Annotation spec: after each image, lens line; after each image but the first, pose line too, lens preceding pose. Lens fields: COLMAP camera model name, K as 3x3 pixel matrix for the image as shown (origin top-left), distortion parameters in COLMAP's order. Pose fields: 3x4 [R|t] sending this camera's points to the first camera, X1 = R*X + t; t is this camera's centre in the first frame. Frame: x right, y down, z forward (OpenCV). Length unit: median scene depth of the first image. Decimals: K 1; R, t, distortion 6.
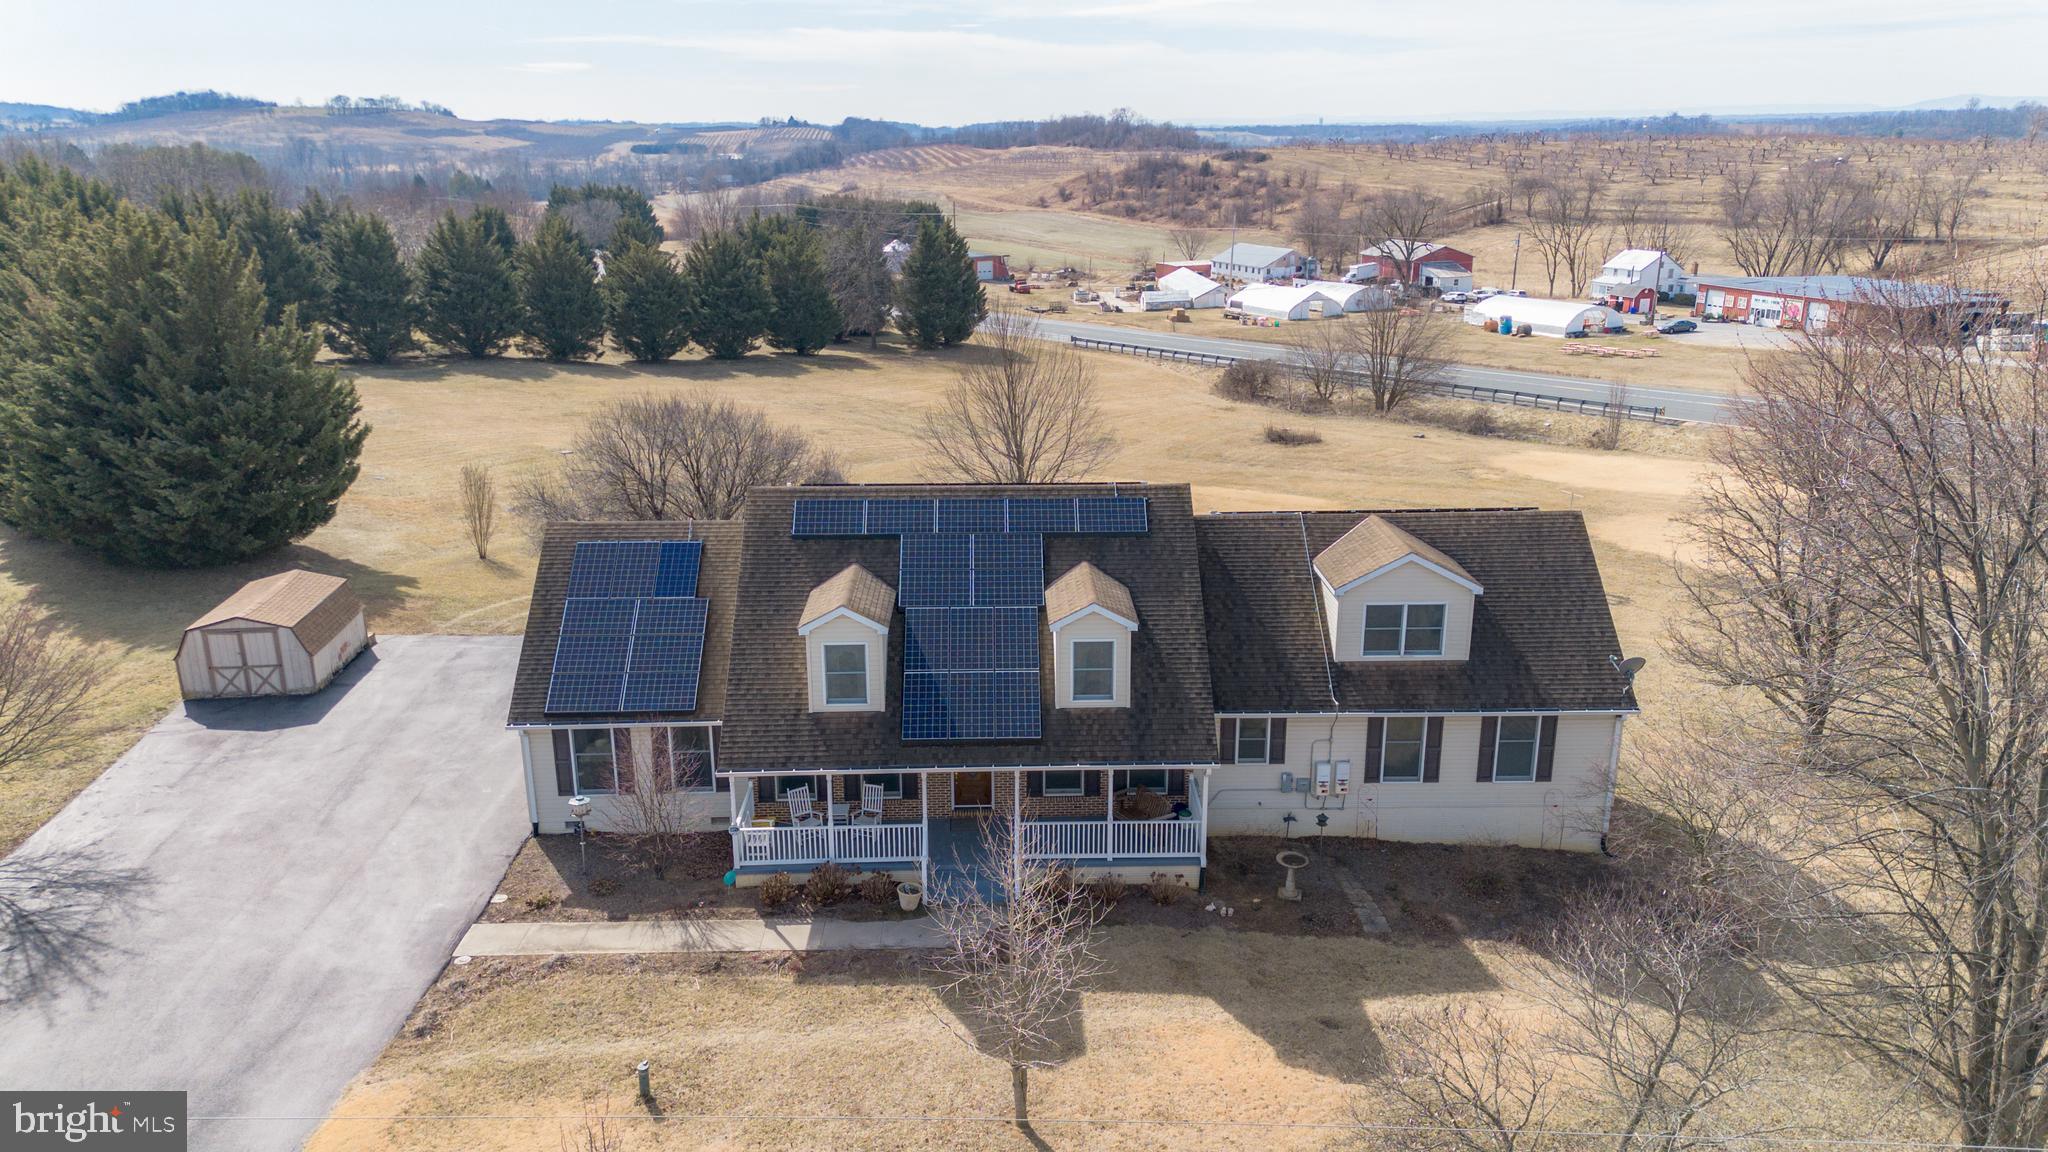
lens RADIAL K [[1435.0, 0, 1030.5], [0, 1435.0, 561.4], [0, 0, 1]] dist [0.105125, -0.058330]
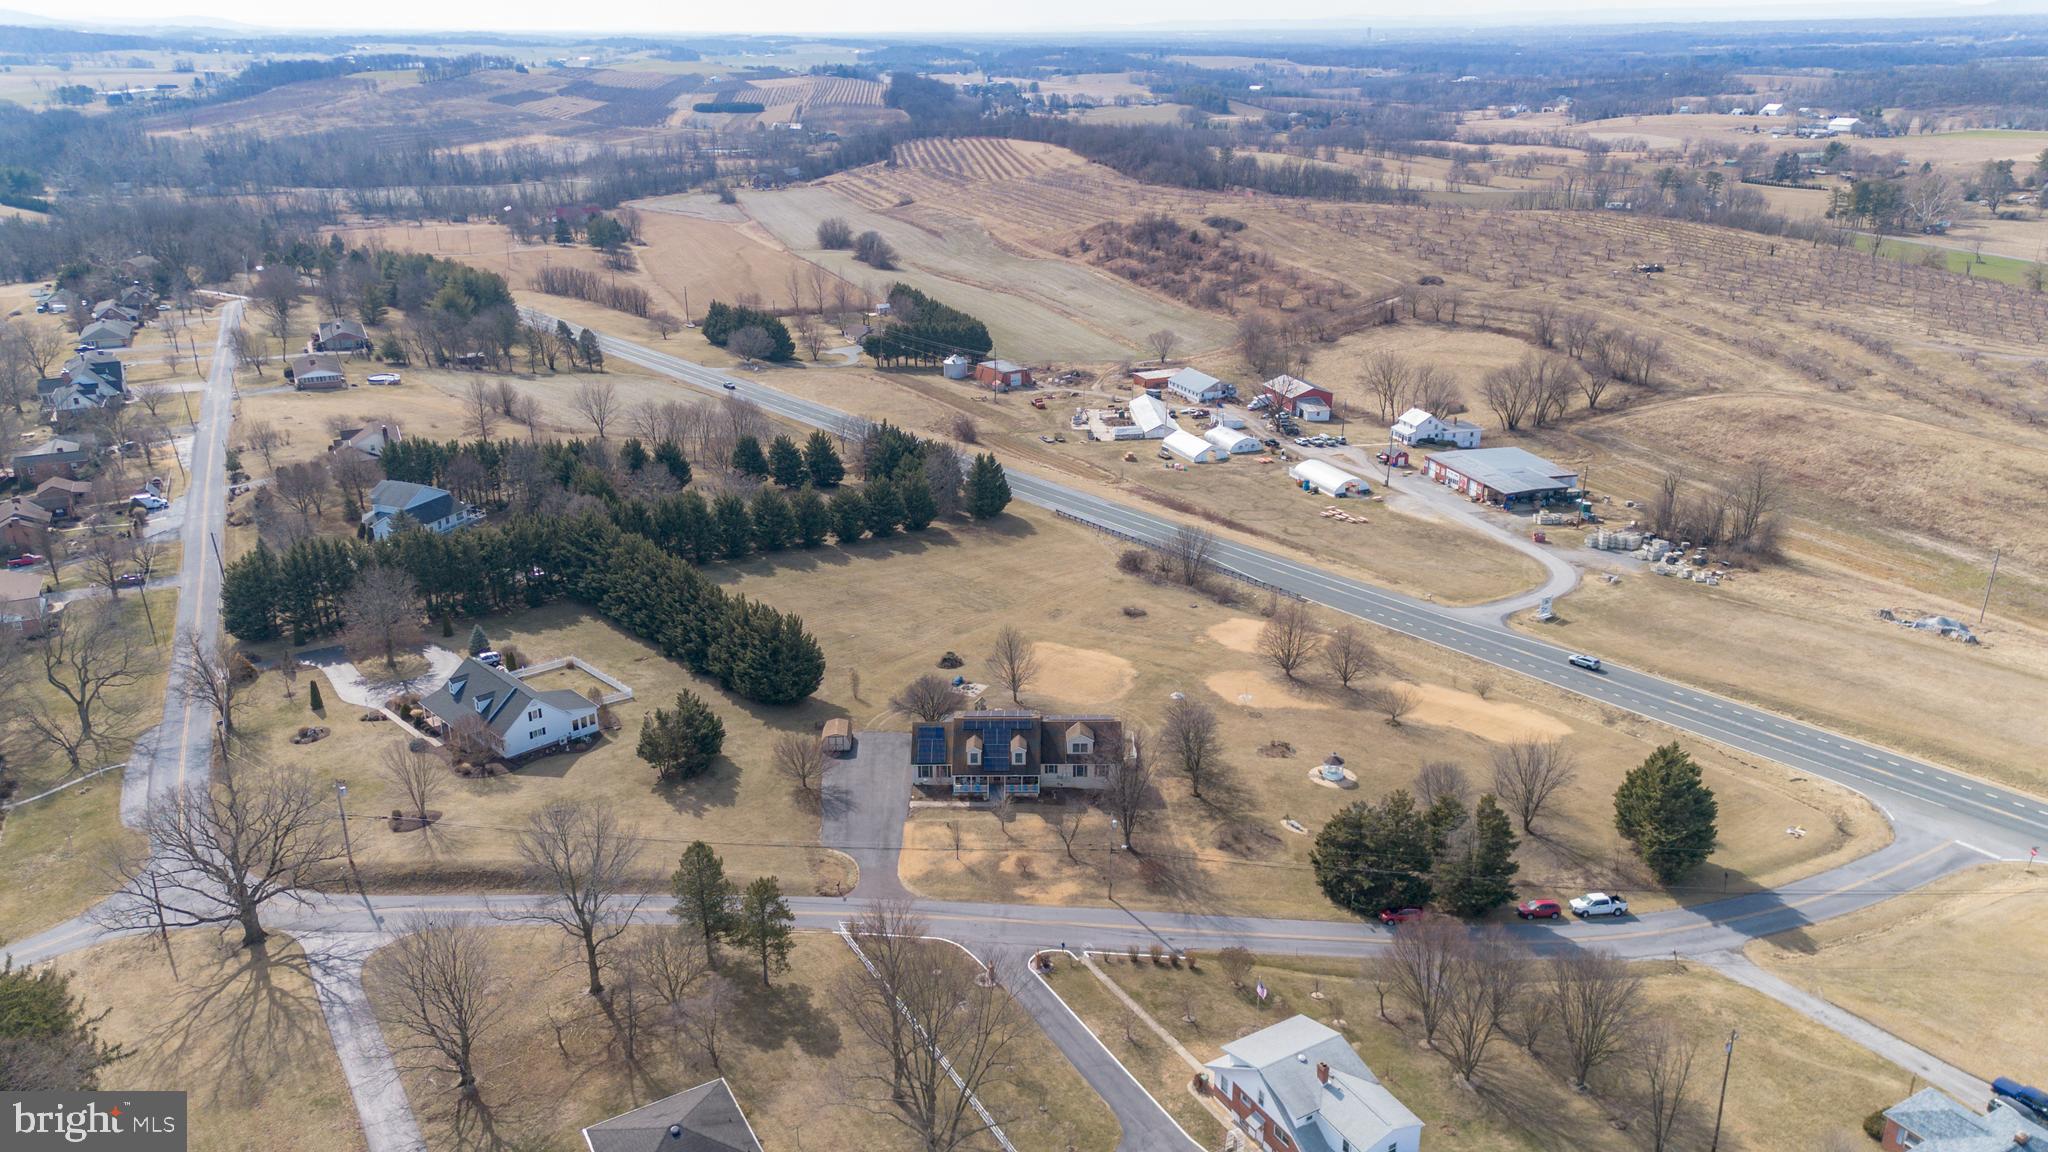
lens RADIAL K [[1435.0, 0, 1015.8], [0, 1435.0, 568.9], [0, 0, 1]] dist [0.105125, -0.058330]
pose [[0.999259, 0.005897, -0.038037, 0.214920], [-0.003406, 0.997864, 0.065233, -0.909845], [0.038340, -0.065055, 0.997145, -4.022801]]
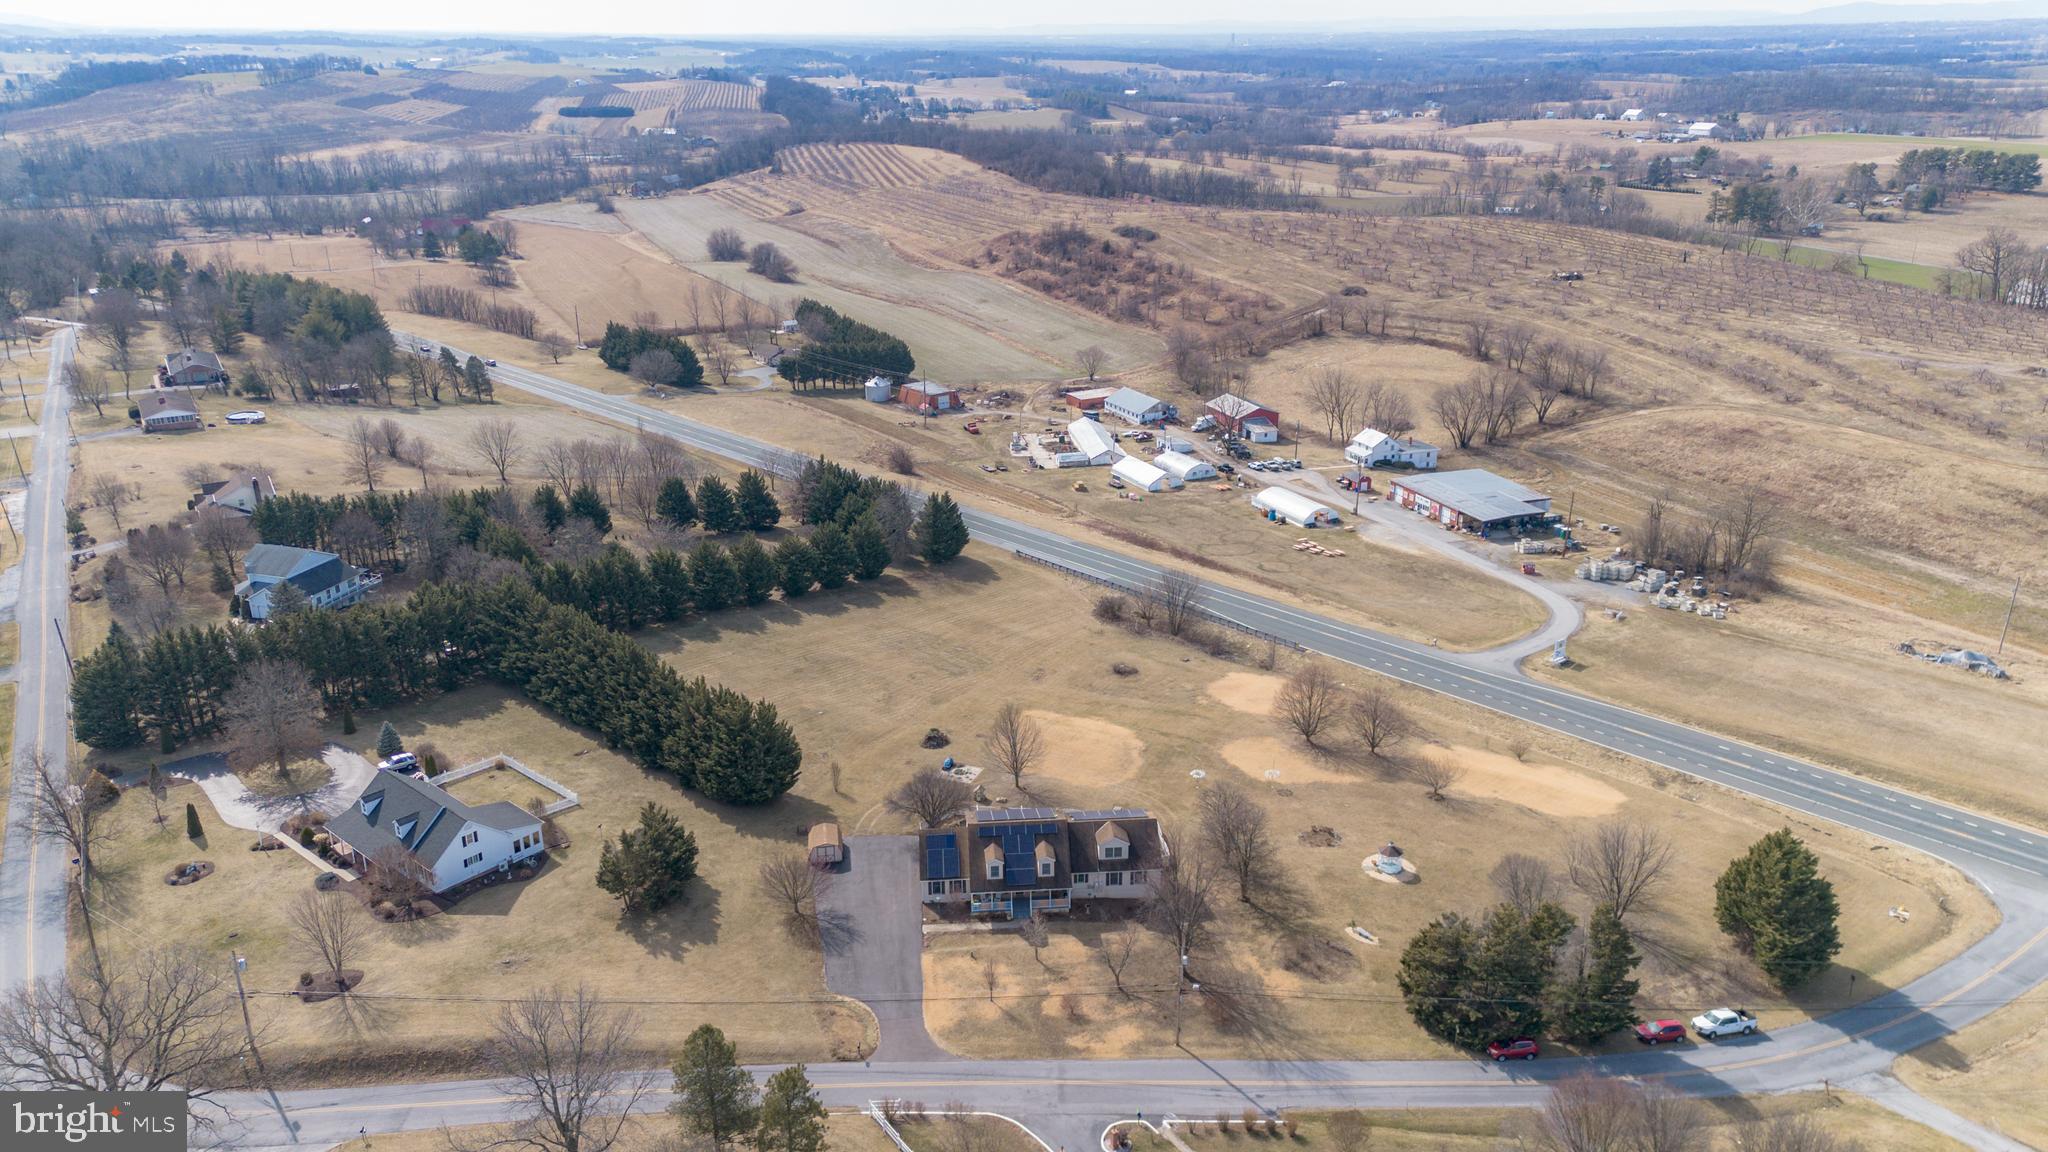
lens RADIAL K [[1435.0, 0, 1019.8], [0, 1435.0, 567.6], [0, 0, 1]] dist [0.105125, -0.058330]
pose [[0.998681, -0.023652, 0.045576, -0.217263], [0.020750, 0.997790, 0.063124, -1.114819], [-0.046969, -0.062095, 0.996964, -3.376533]]
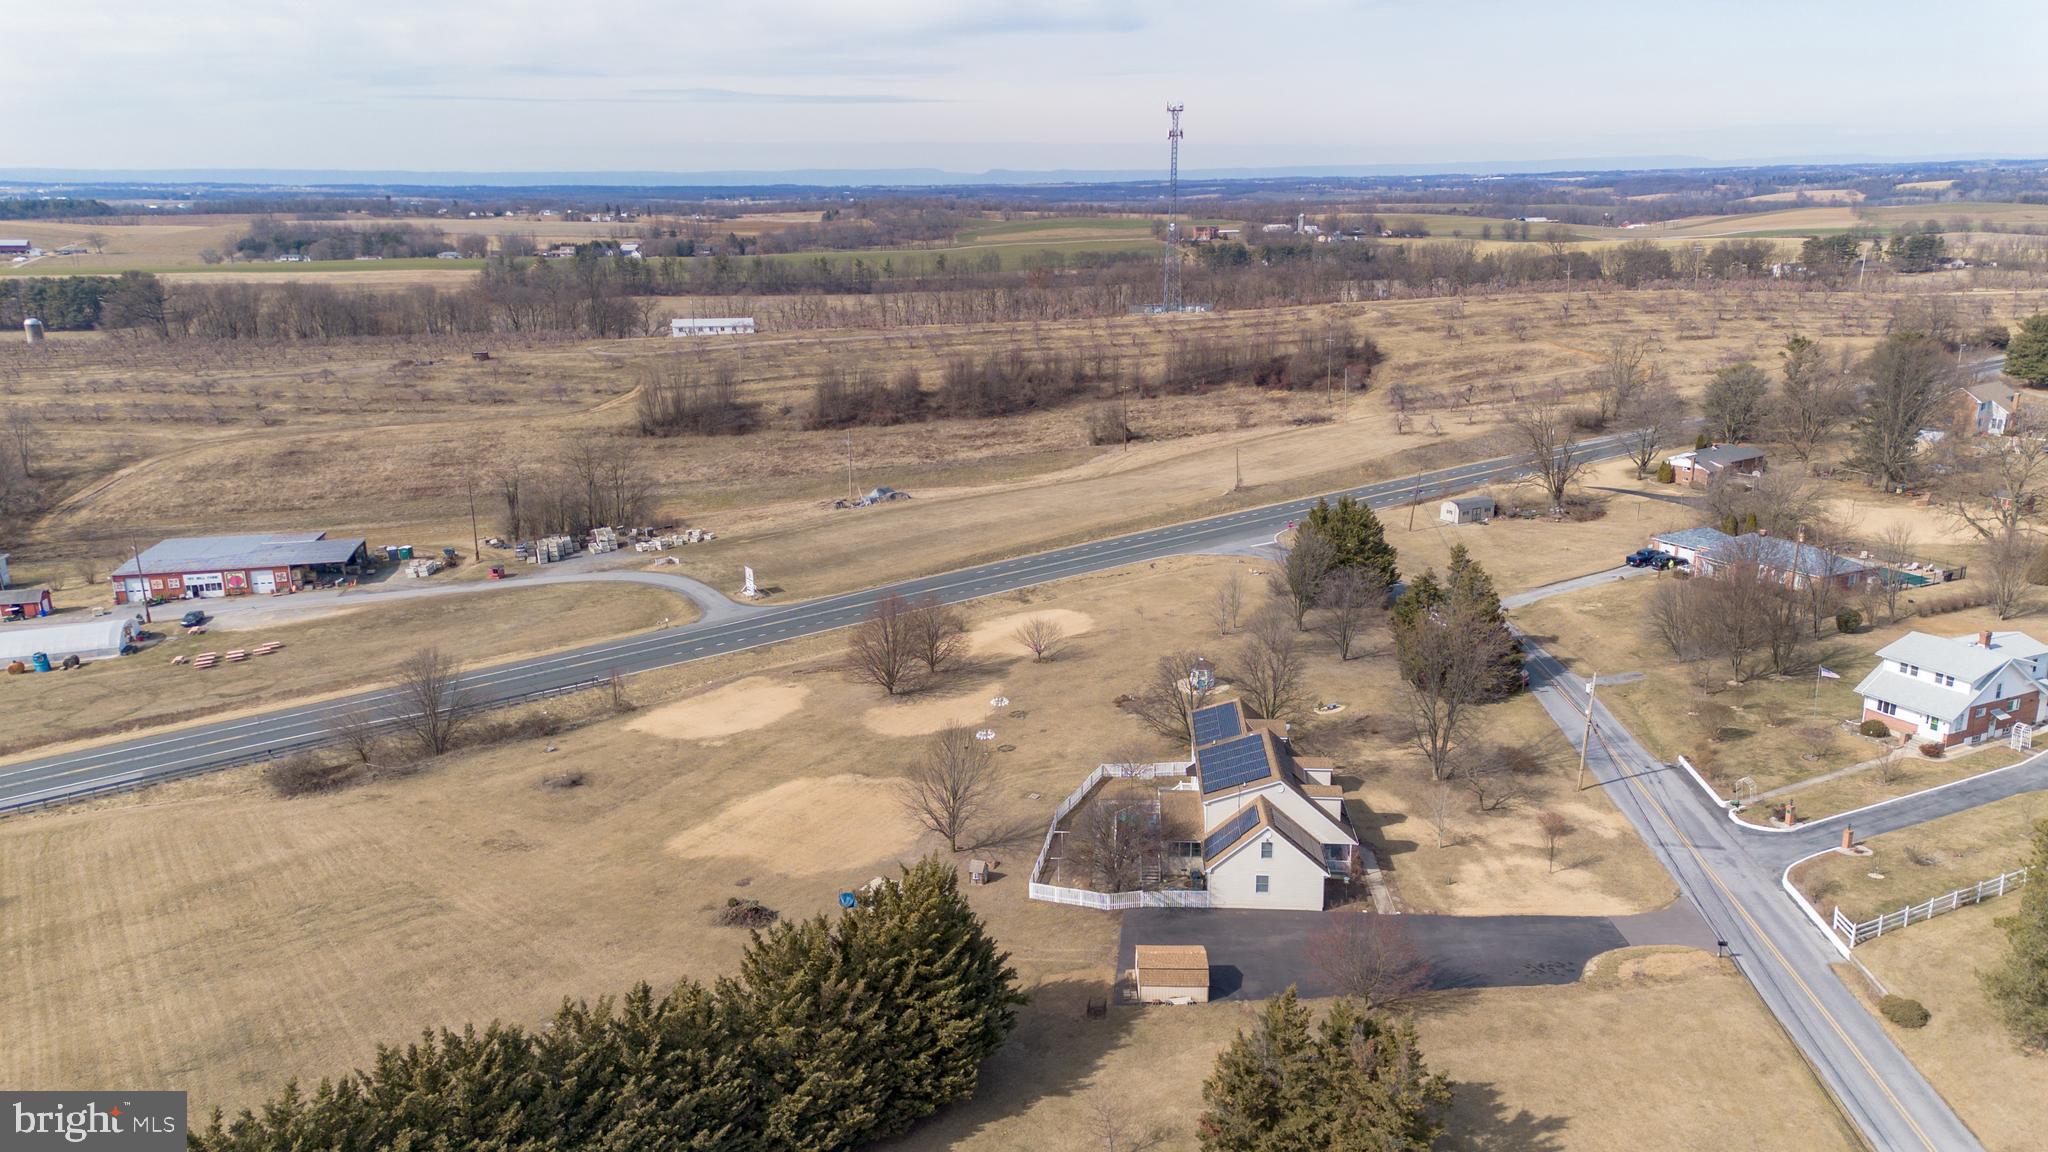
lens RADIAL K [[1435.0, 0, 1022.6], [0, 1435.0, 568.6], [0, 0, 1]] dist [0.105125, -0.058330]
pose [[0.088806, -0.258388, 0.961951, -3.064413], [0.296613, 0.928812, 0.222103, -1.311116], [-0.950860, 0.265603, 0.159125, 0.911865]]
